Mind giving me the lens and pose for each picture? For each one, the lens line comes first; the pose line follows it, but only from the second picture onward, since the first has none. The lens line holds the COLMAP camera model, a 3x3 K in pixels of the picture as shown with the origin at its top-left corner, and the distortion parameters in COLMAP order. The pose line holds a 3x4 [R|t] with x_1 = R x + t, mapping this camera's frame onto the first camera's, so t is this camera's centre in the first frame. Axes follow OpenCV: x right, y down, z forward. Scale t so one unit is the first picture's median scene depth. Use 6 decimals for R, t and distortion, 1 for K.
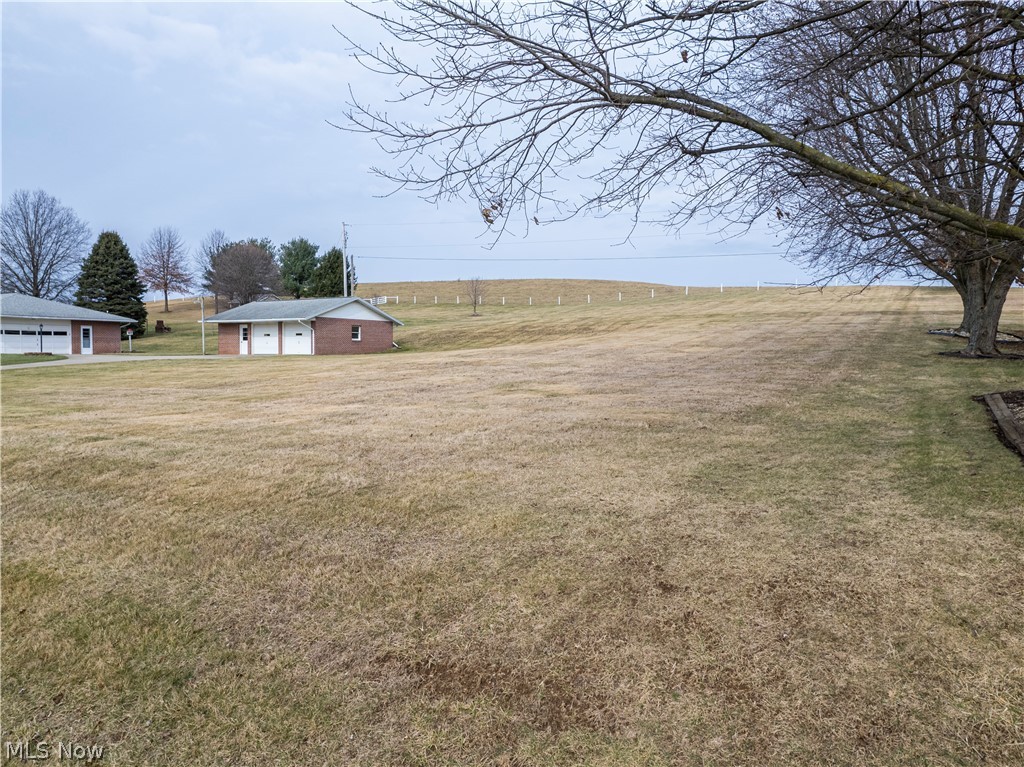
lens RADIAL K [[749.3, 0, 512.0], [0, 749.3, 383.5], [0, 0, 1]] dist [-0.071681, 0.065451]
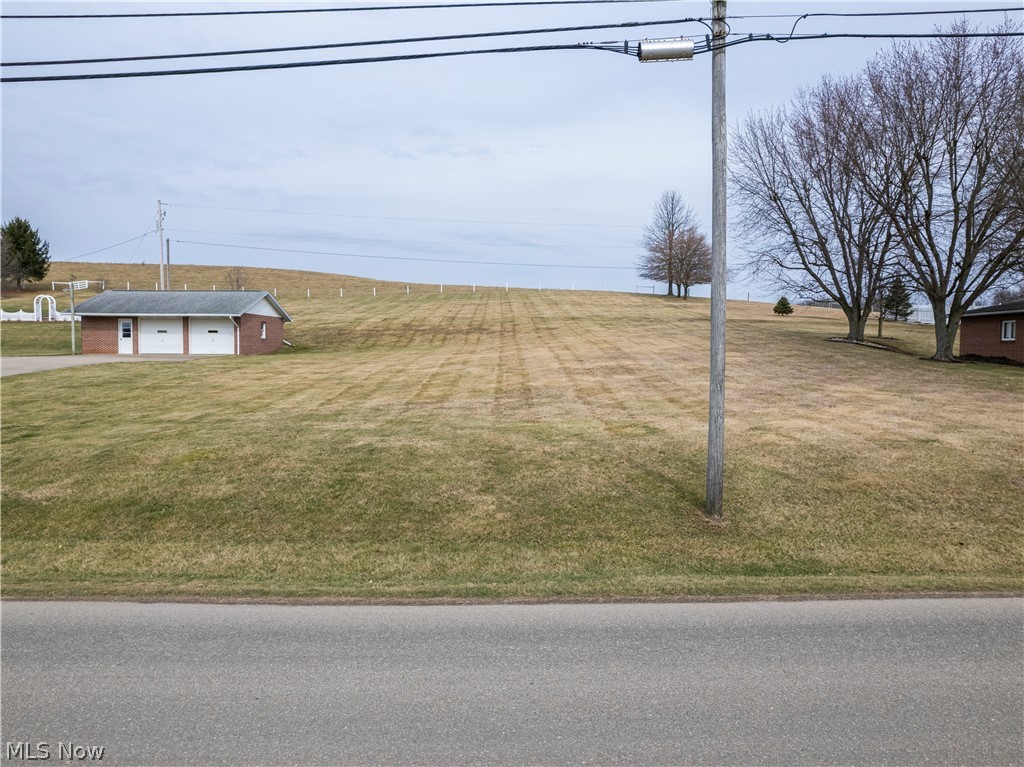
lens RADIAL K [[749.3, 0, 512.0], [0, 749.3, 383.5], [0, 0, 1]] dist [-0.071681, 0.065451]
pose [[0.872125, -0.022897, 0.488748, -0.246396], [0.015885, 0.999703, 0.018490, -0.009401], [-0.489026, -0.008362, 0.872229, 0.039502]]
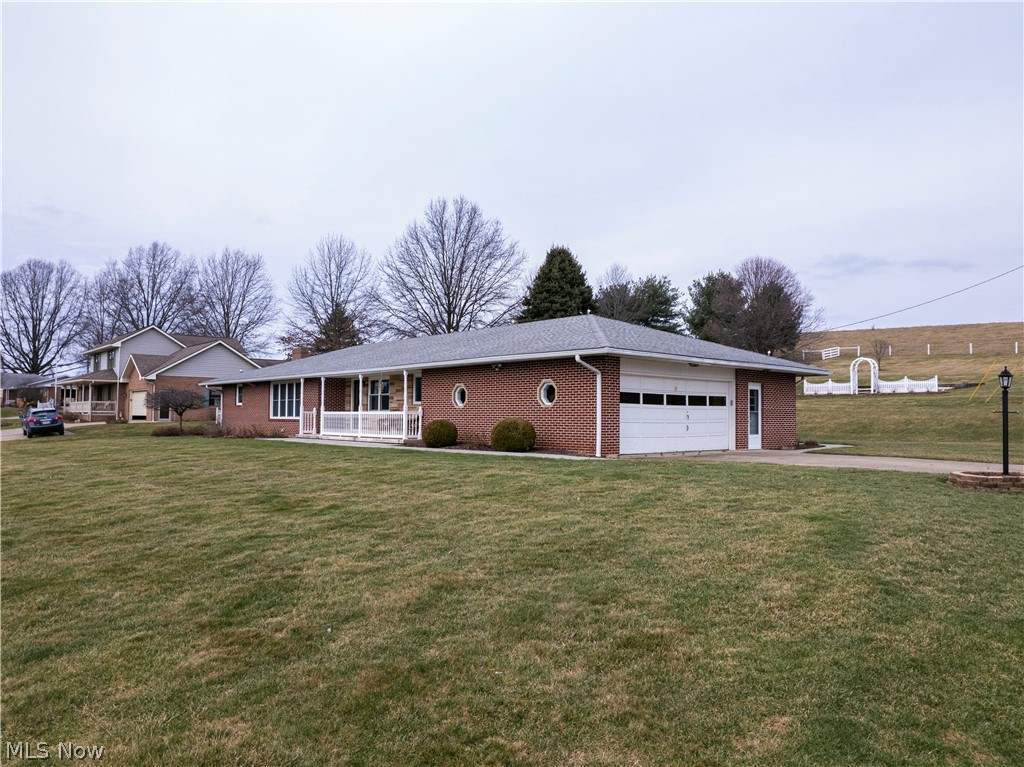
lens RADIAL K [[749.3, 0, 512.0], [0, 749.3, 383.5], [0, 0, 1]] dist [-0.071681, 0.065451]
pose [[0.949201, -0.009547, -0.314524, -0.376270], [-0.017591, 0.996367, -0.083331, -0.025708], [0.314177, 0.084631, 0.945585, 0.355213]]
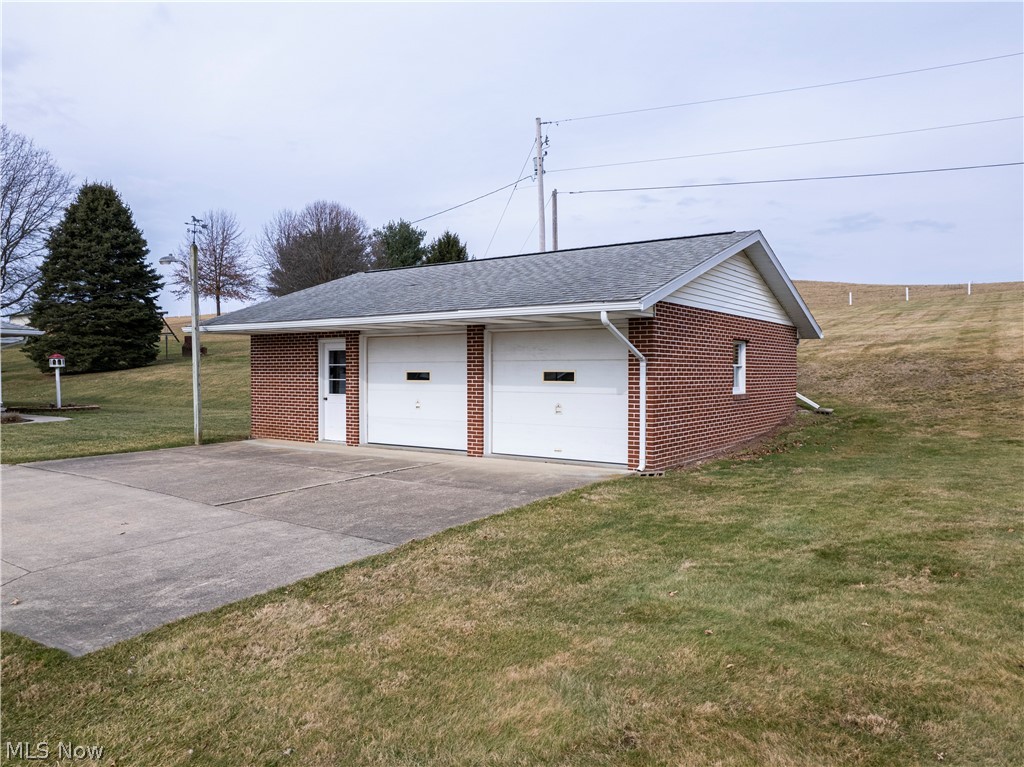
lens RADIAL K [[749.3, 0, 512.0], [0, 749.3, 383.5], [0, 0, 1]] dist [-0.071681, 0.065451]
pose [[0.995517, -0.004246, -0.094492, -0.168437], [0.002173, 0.999755, -0.022034, -0.035272], [0.094563, 0.021730, 0.995282, 0.457922]]
